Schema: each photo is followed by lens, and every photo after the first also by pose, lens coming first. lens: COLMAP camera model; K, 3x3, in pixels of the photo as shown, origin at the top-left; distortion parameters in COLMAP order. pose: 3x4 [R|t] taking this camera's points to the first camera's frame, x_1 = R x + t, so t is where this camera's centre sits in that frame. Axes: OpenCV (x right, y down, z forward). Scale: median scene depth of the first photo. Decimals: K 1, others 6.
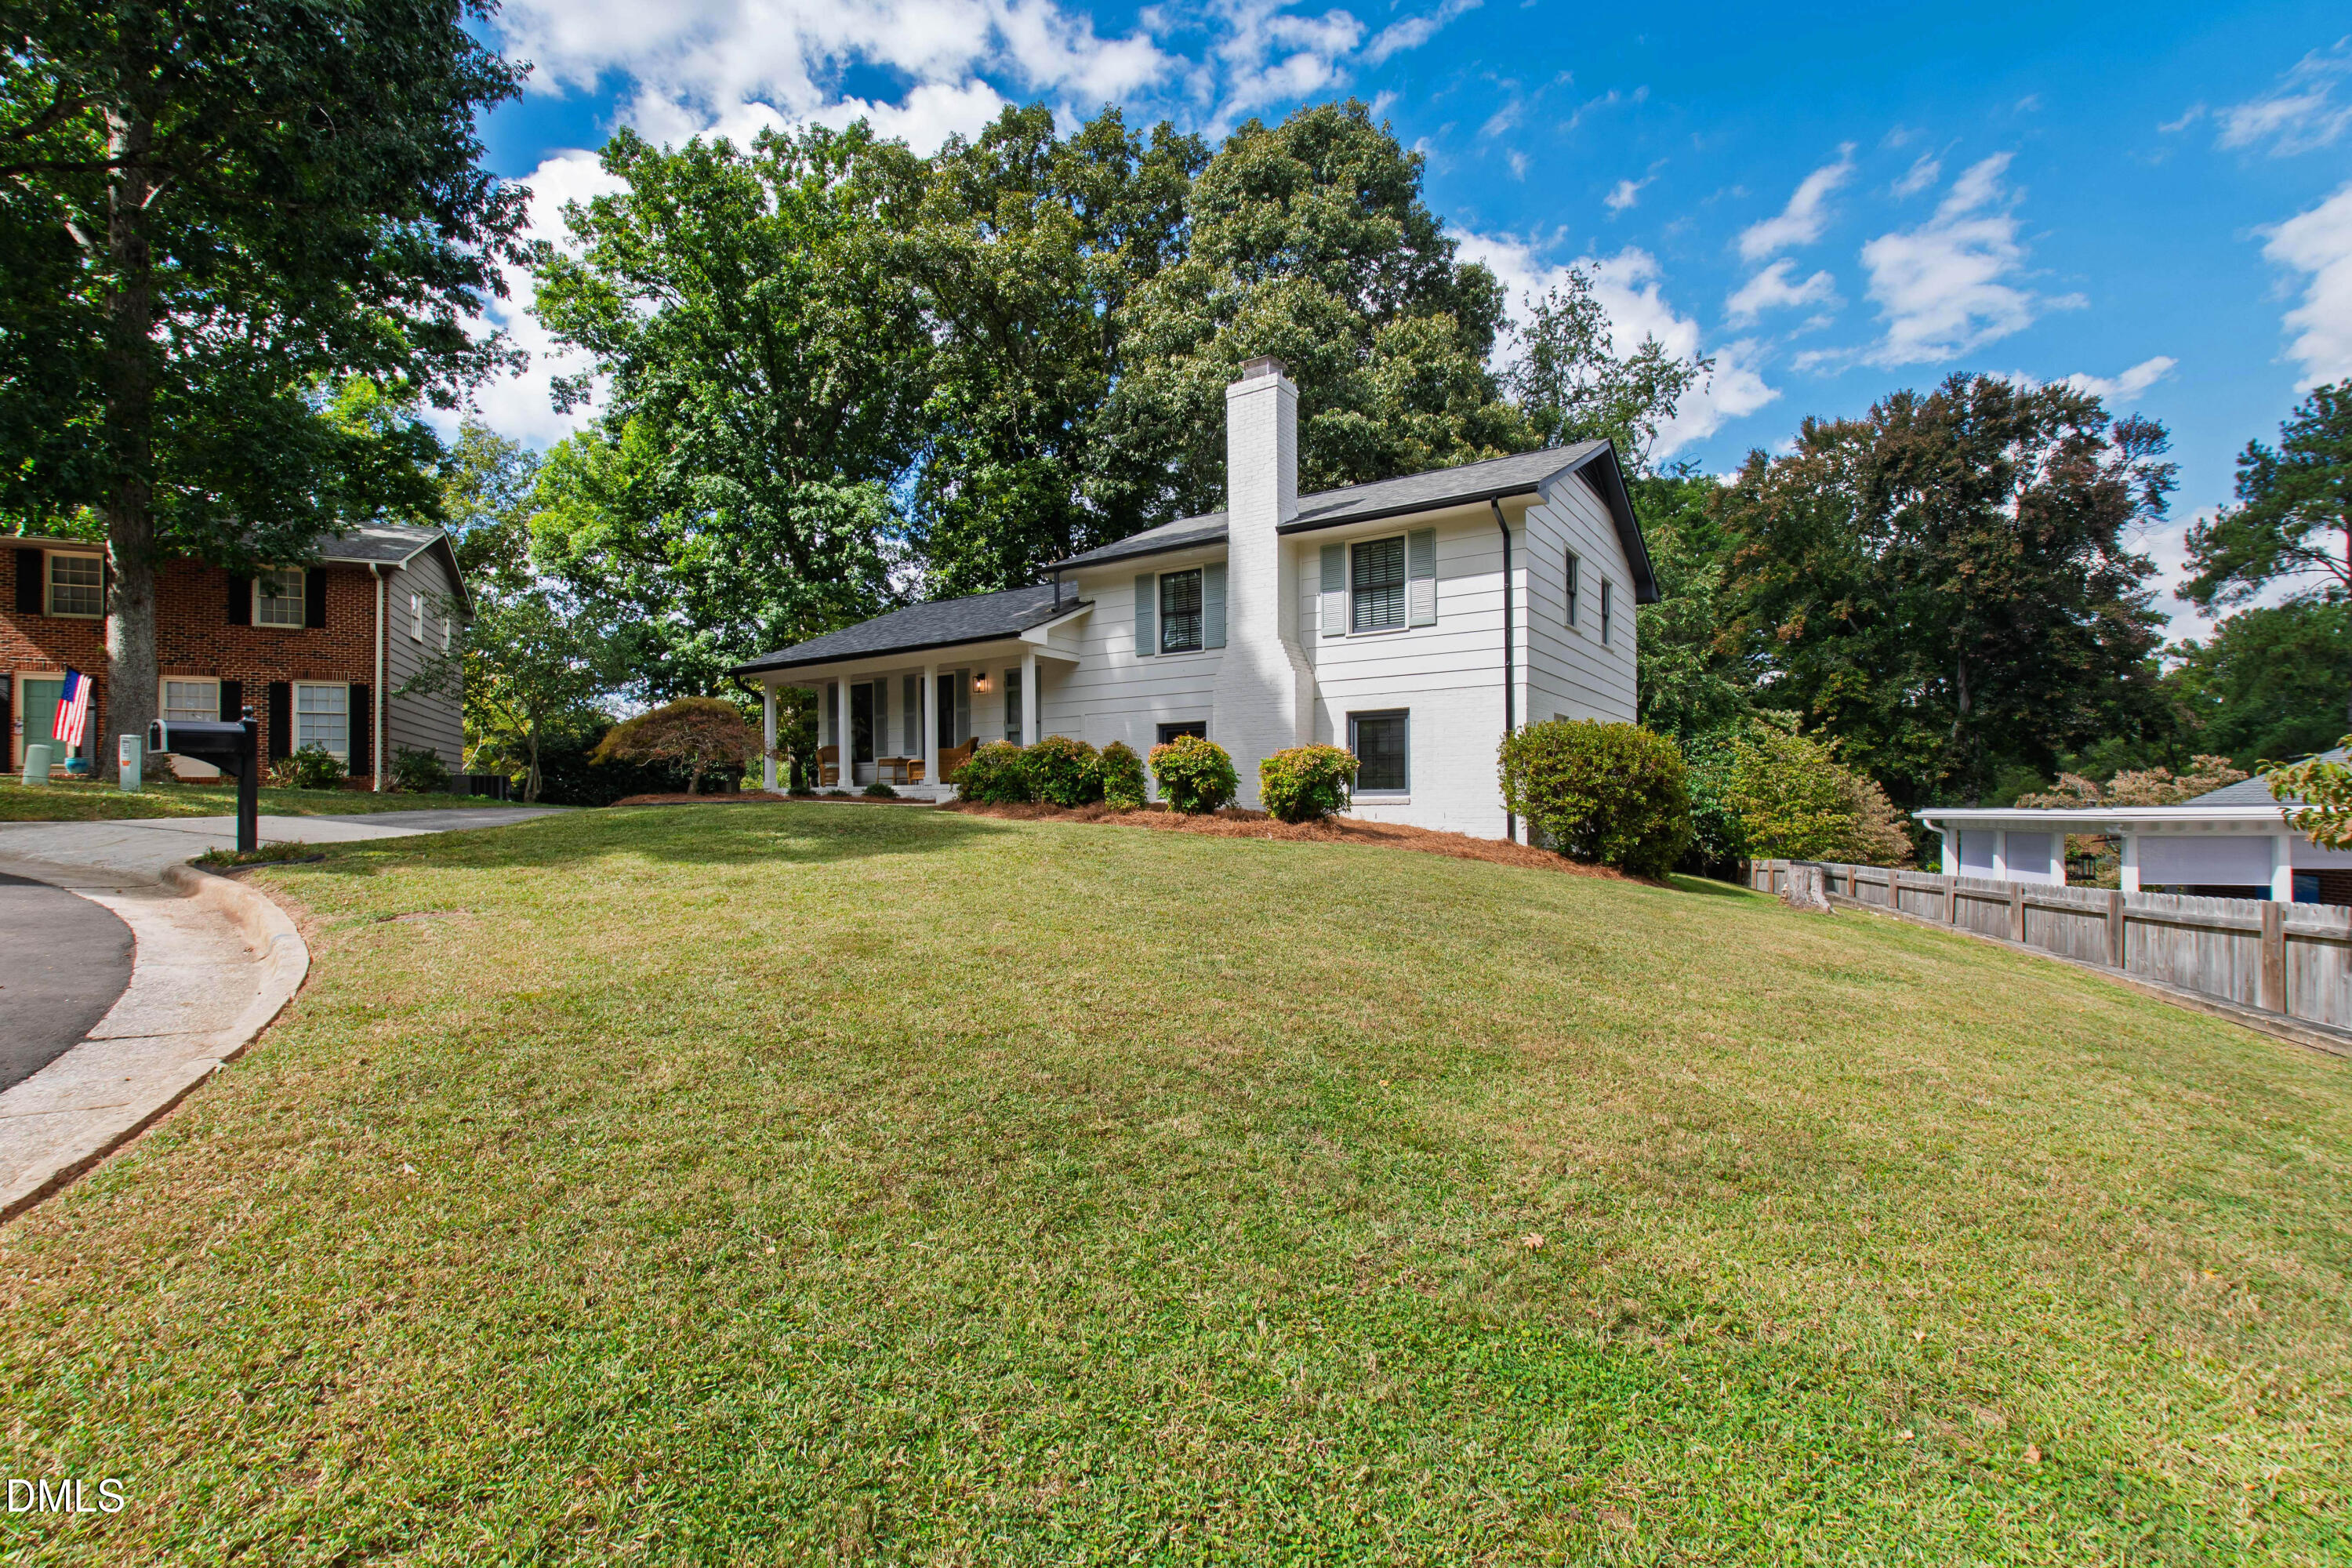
lens RADIAL K [[1014.9, 0, 1179.8], [0, 1014.9, 791.6], [0, 0, 1]] dist [0.001825, -0.000744]
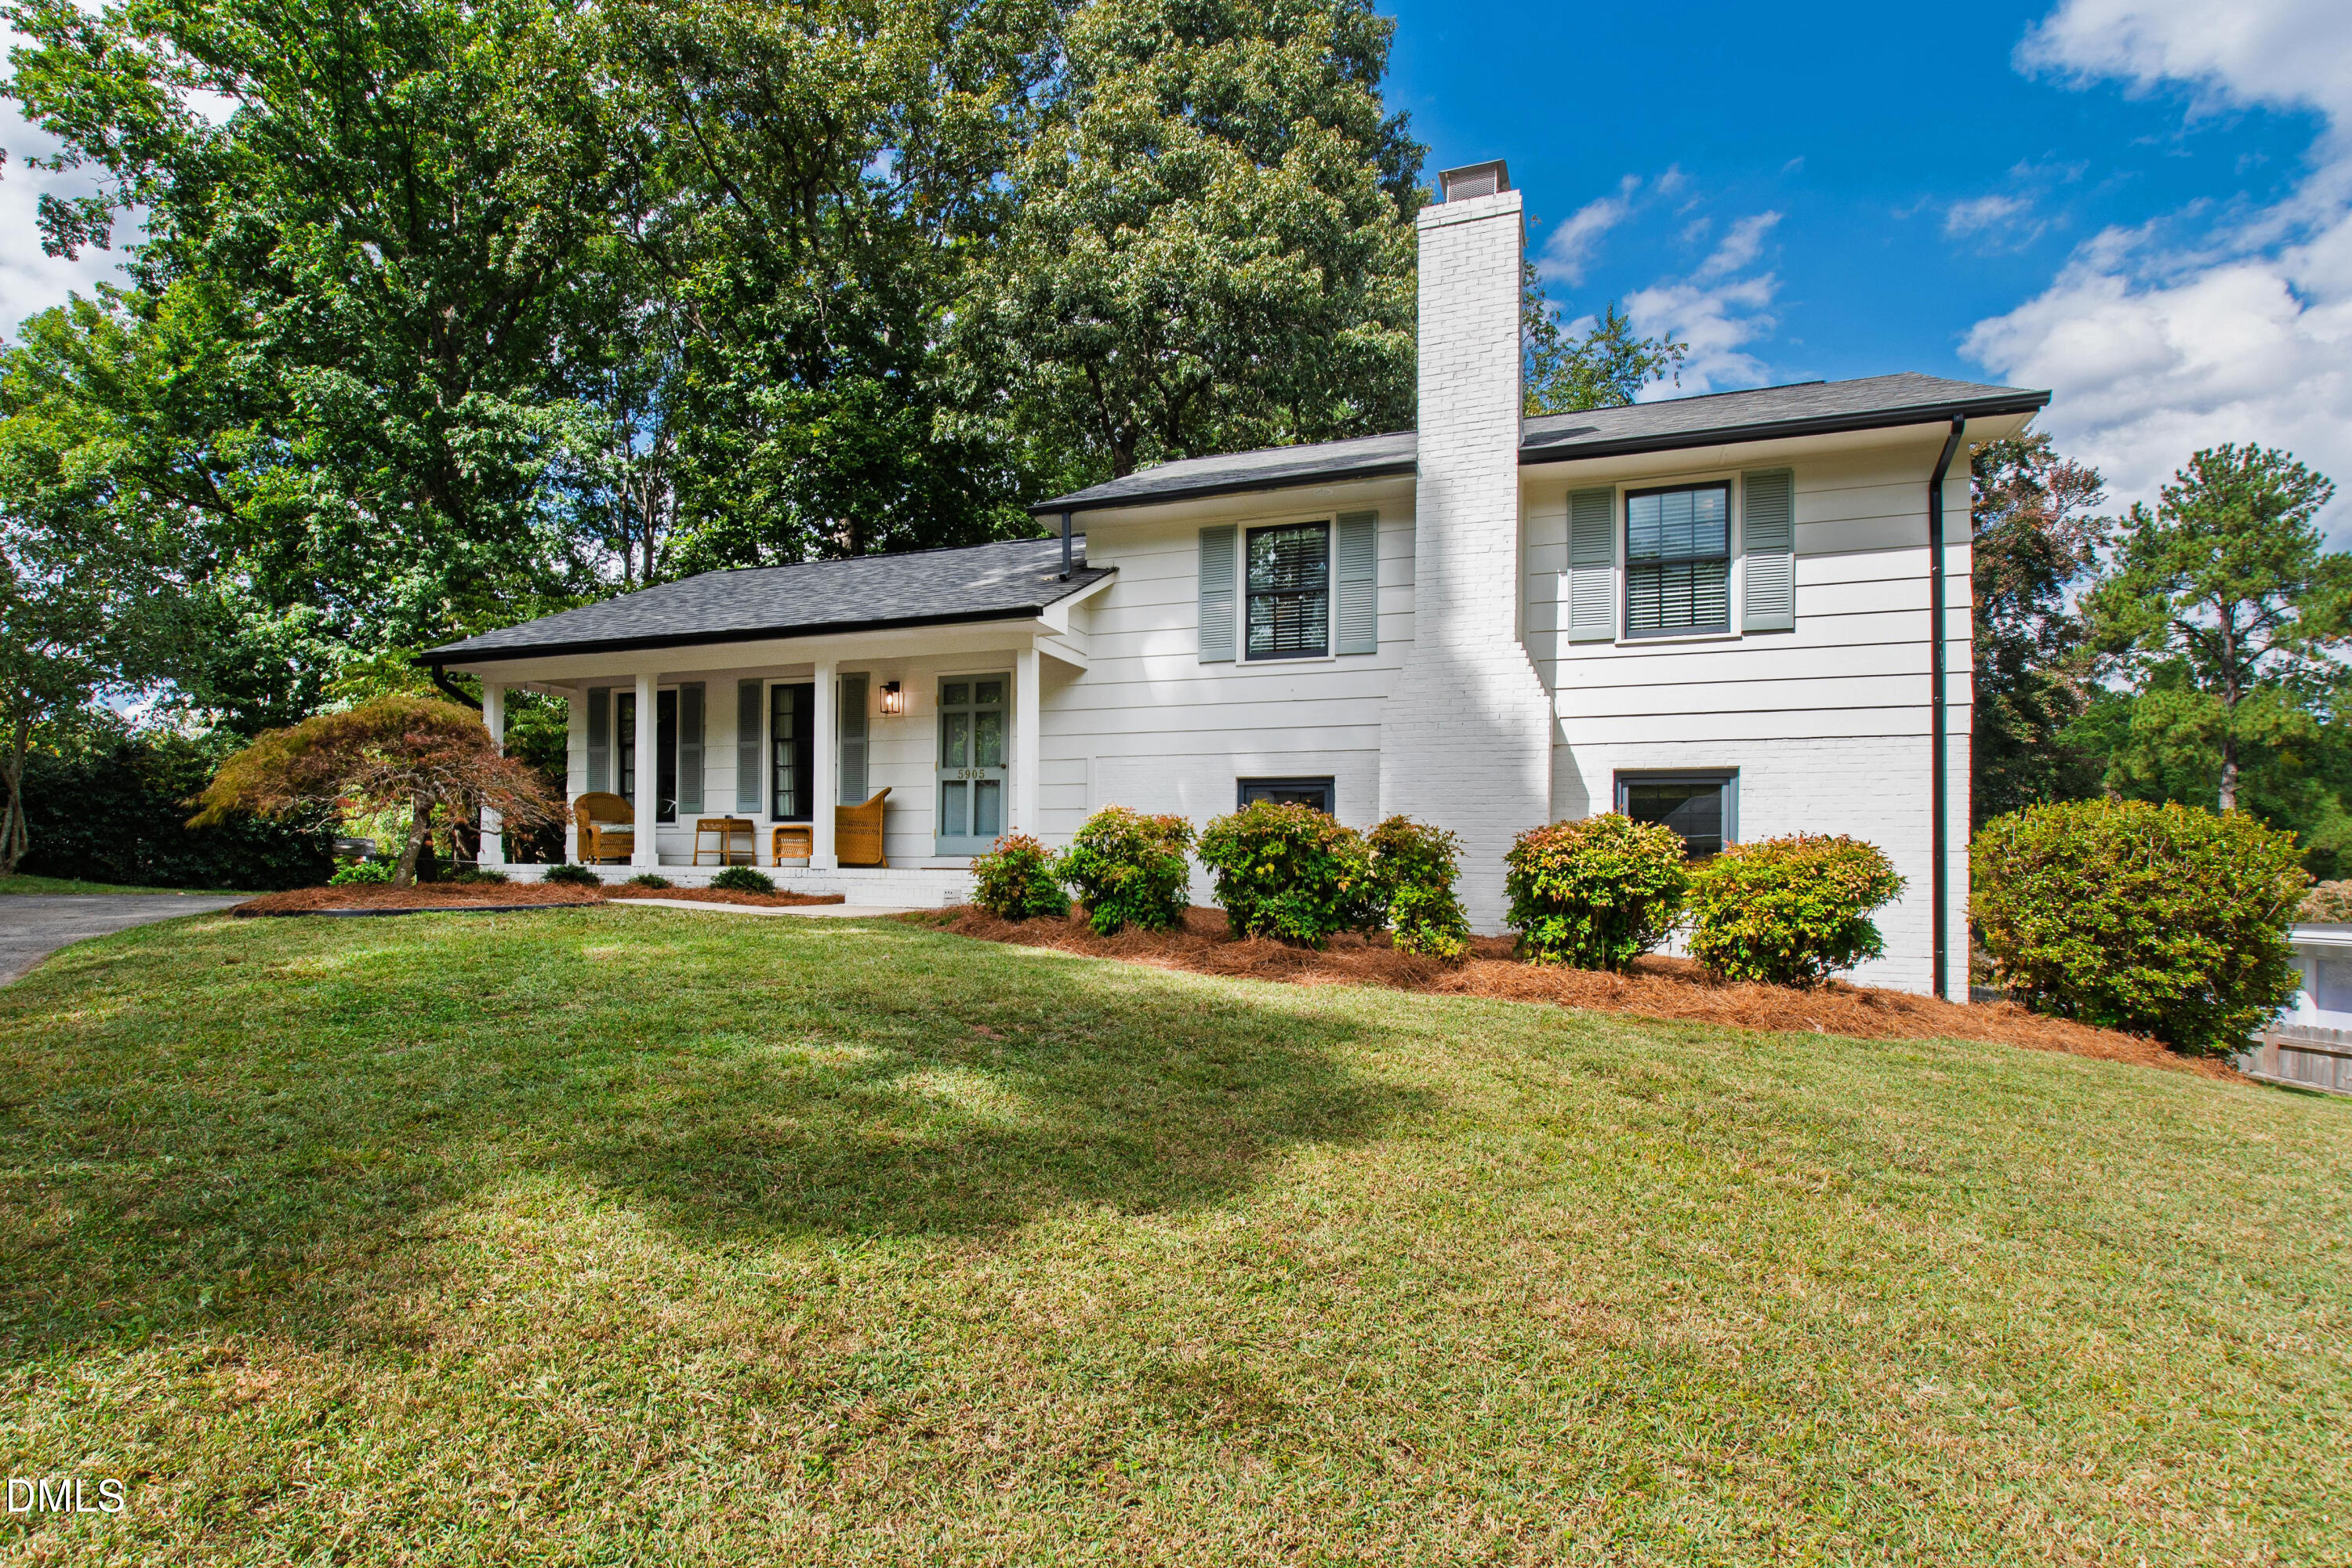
lens RADIAL K [[1207.7, 0, 1111.6], [0, 1207.7, 851.0], [0, 0, 1]] dist [-0.010152, 0.005292]
pose [[0.981613, 0.021046, 0.189720, -0.100531], [-0.021344, 0.999772, -0.000468, -0.009253], [-0.189687, -0.003590, 0.981838, 0.138332]]
